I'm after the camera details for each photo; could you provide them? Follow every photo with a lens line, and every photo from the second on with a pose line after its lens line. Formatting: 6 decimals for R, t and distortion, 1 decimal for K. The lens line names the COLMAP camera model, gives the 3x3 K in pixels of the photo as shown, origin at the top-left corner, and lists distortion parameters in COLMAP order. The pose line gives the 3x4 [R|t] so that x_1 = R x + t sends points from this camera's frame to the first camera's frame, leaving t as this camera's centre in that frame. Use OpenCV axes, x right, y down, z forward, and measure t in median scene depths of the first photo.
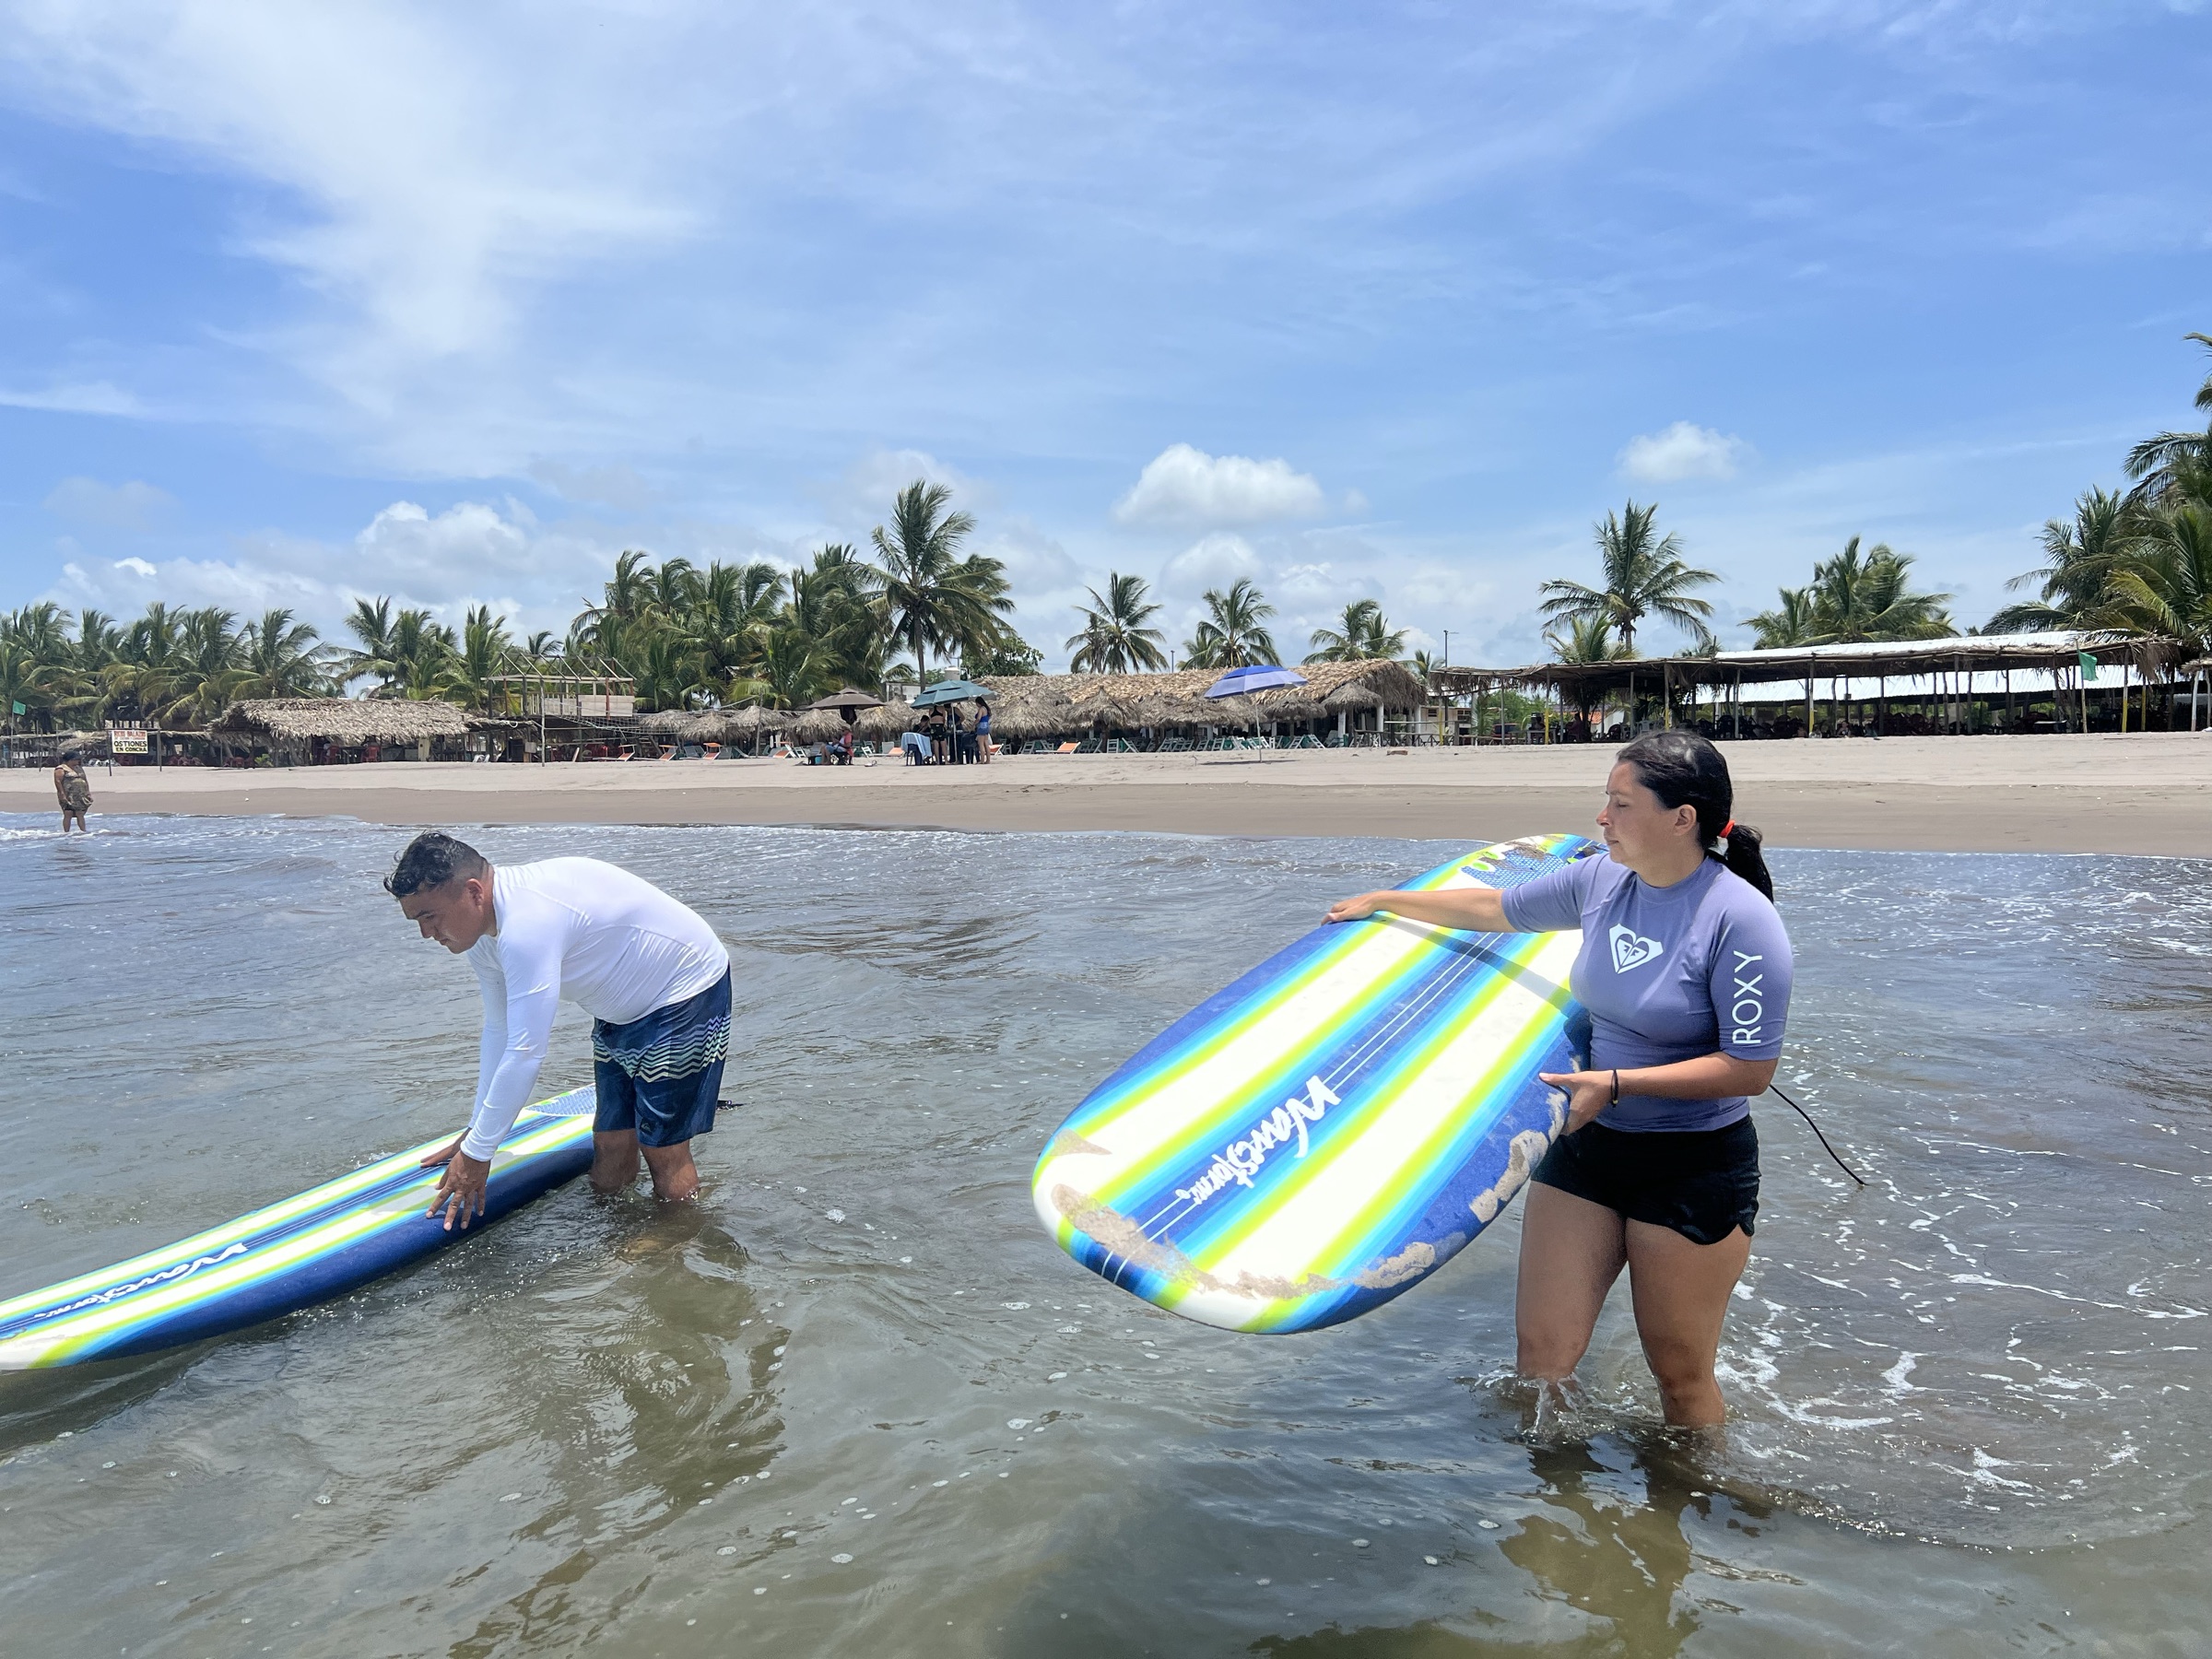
lens RADIAL K [[1718.7, 0, 1055.7], [0, 1718.7, 830.9], [0, 0, 1]] dist [0.117396, -0.166248]
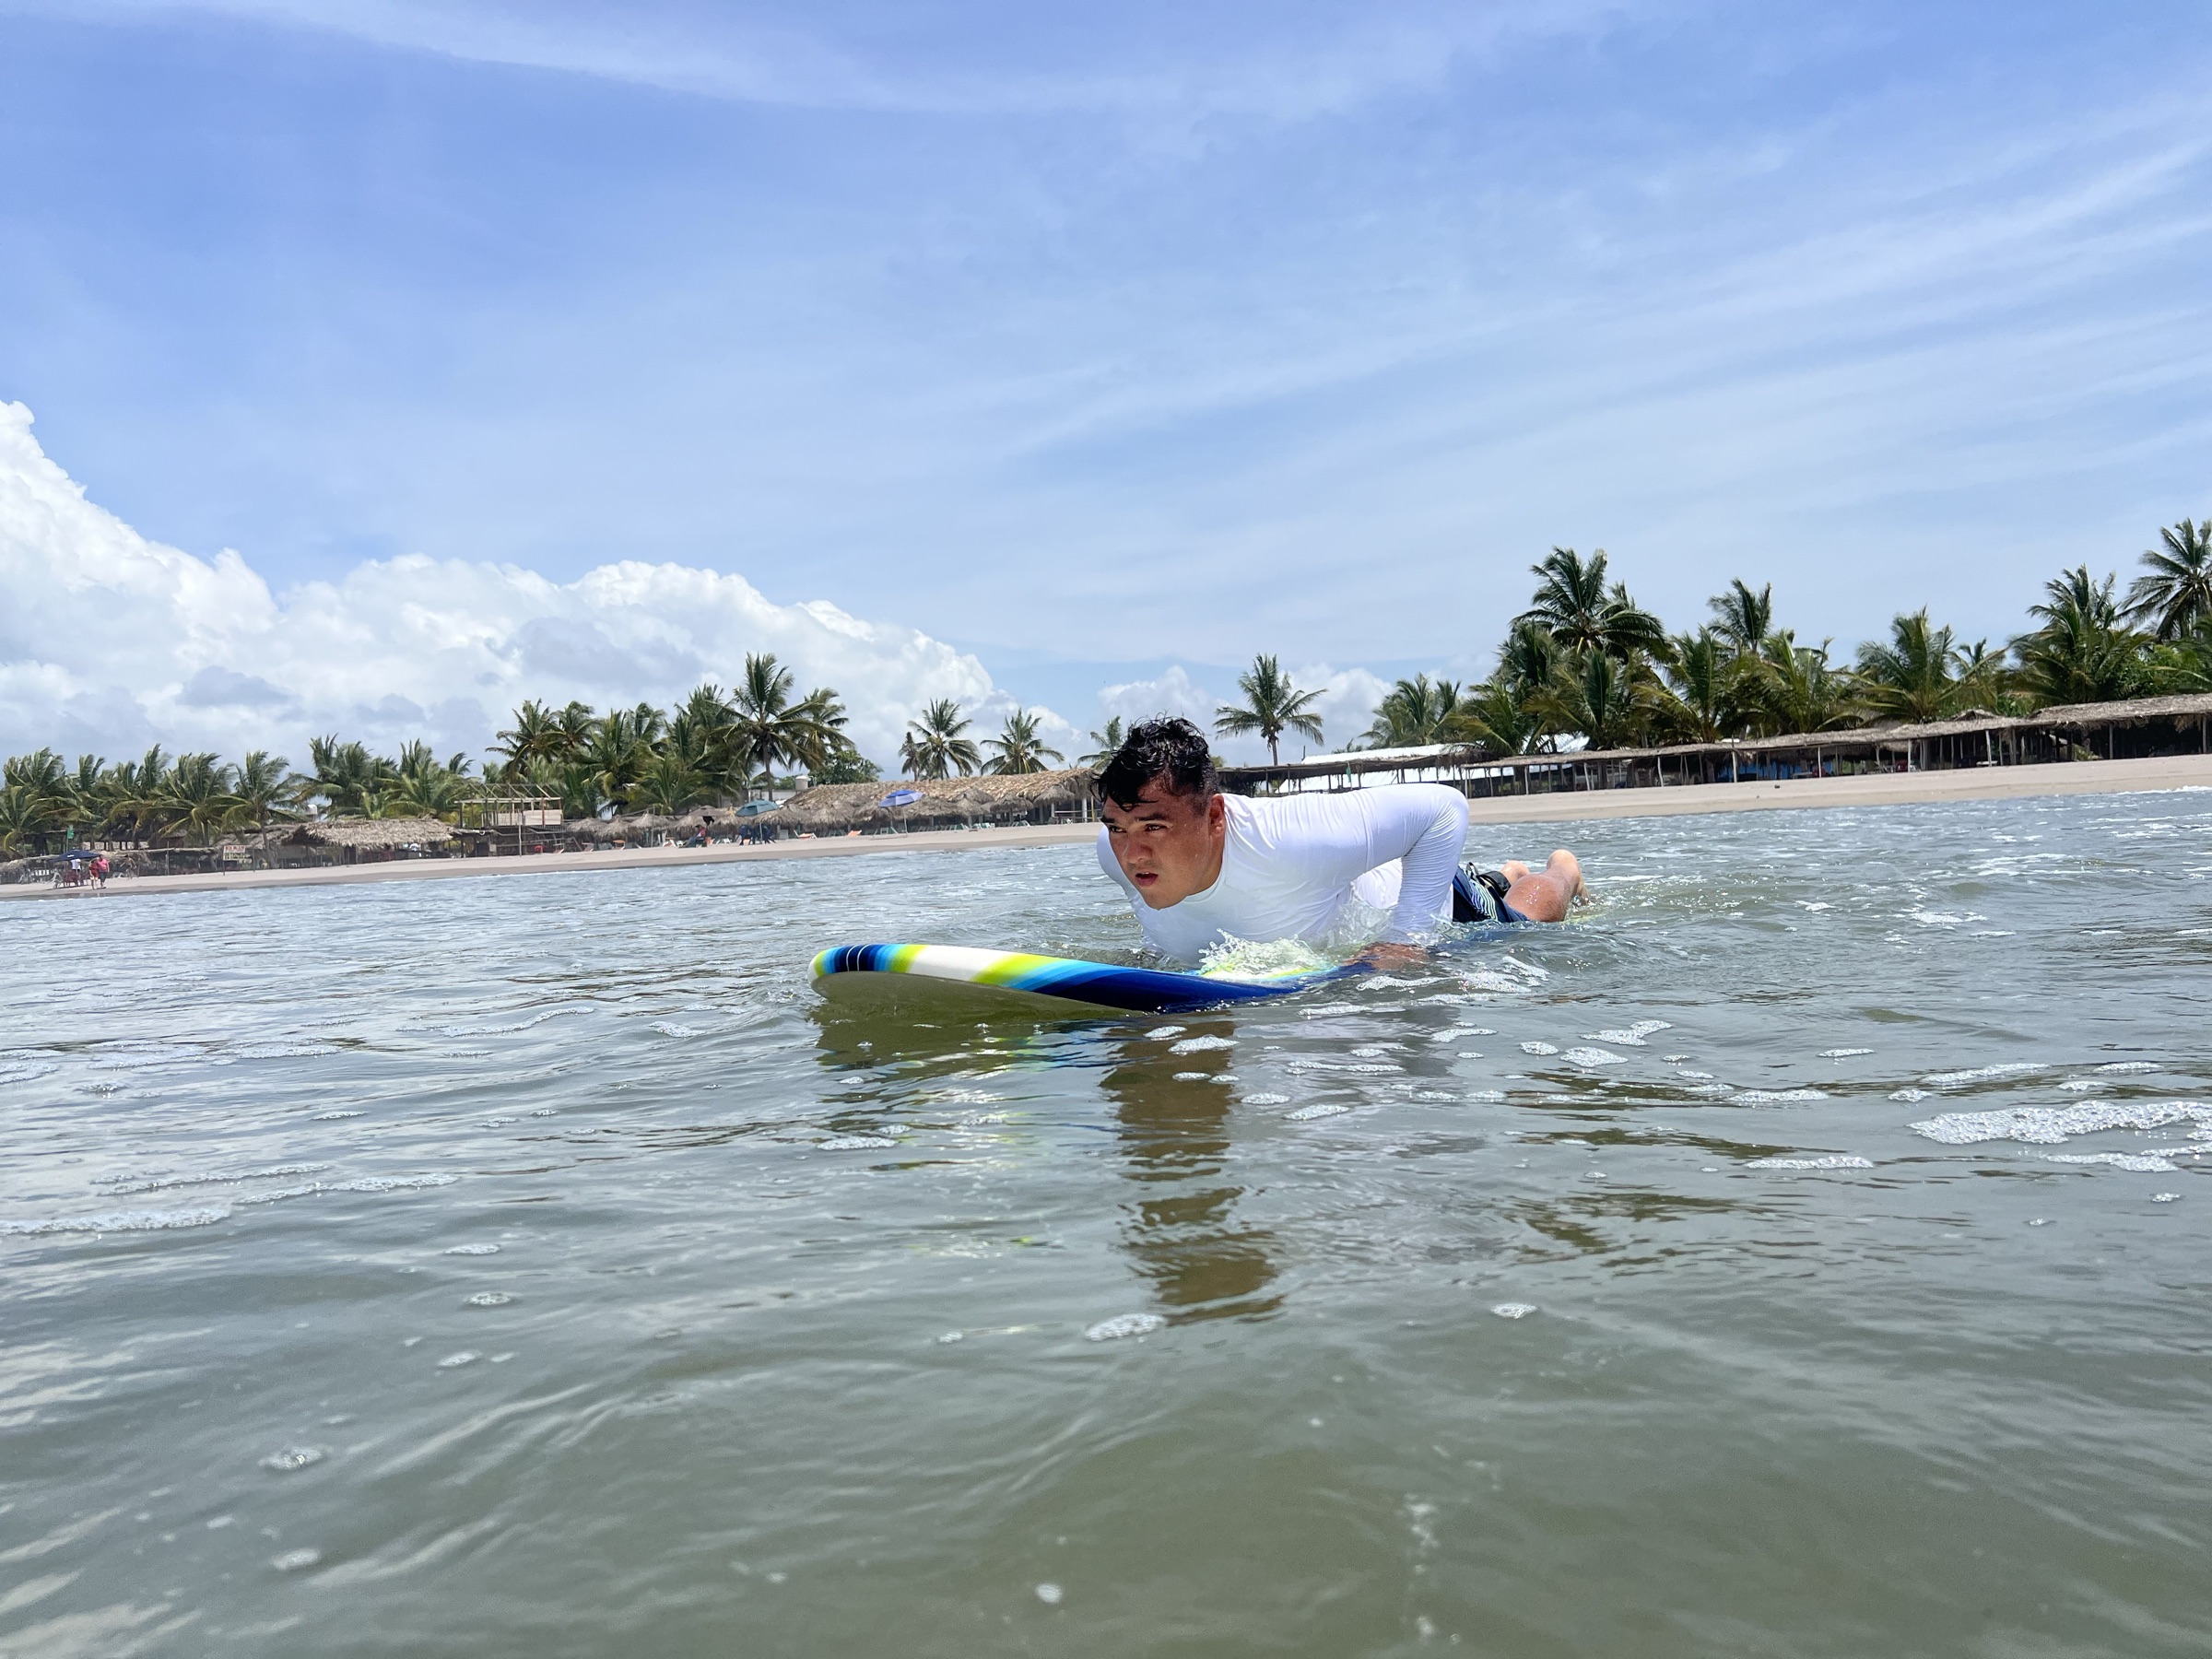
lens RADIAL K [[1789.5, 0, 1106.0], [0, 1789.5, 829.5], [0, 0, 1]] dist [0.032768, -0.041987]
pose [[0.995894, -0.034354, 0.083759, 0.069261], [0.038717, 0.997946, -0.051037, 0.027384], [-0.081834, 0.054071, 0.995178, -0.444667]]
